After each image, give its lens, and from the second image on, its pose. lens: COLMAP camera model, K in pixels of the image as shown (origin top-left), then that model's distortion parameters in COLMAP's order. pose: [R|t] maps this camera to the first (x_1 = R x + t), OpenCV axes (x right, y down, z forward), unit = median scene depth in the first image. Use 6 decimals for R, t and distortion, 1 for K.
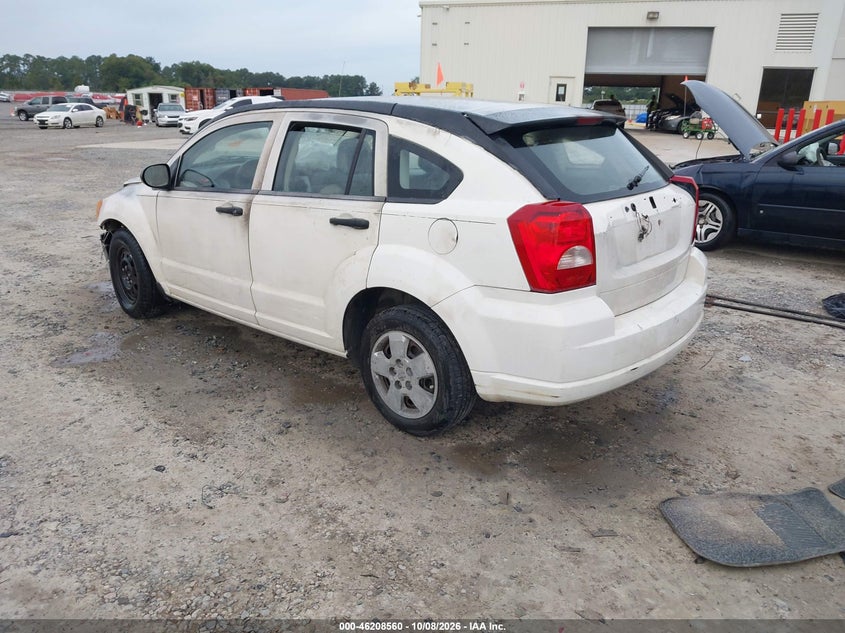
lens RADIAL K [[656.7, 0, 427.4], [0, 656.7, 312.0], [0, 0, 1]] dist [0.047528, -0.001056]
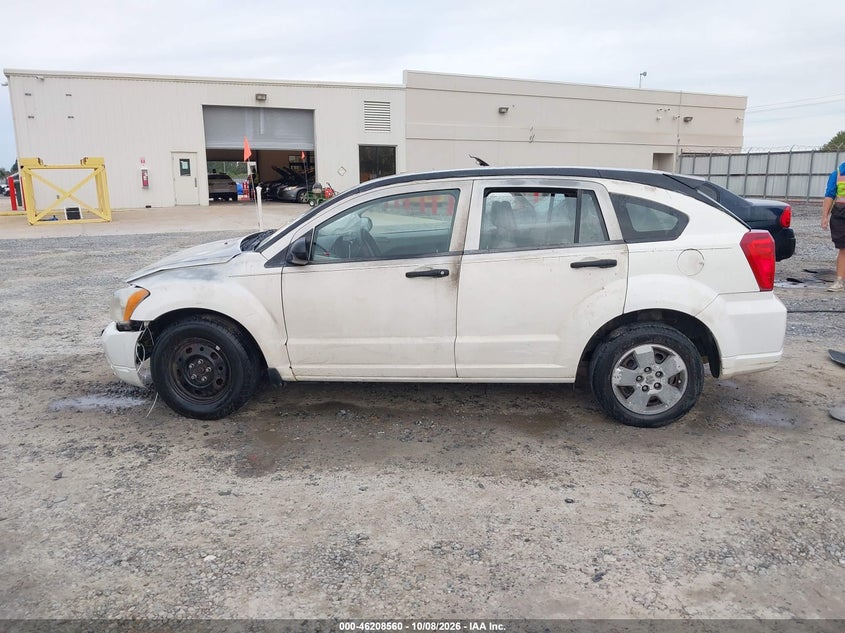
lens RADIAL K [[656.7, 0, 427.4], [0, 656.7, 312.0], [0, 0, 1]] dist [0.047528, -0.001056]
pose [[0.841093, -0.141230, 0.522128, -0.855379], [0.194398, 0.979741, -0.048145, -0.042195], [-0.504750, 0.141995, 0.851507, 0.108938]]
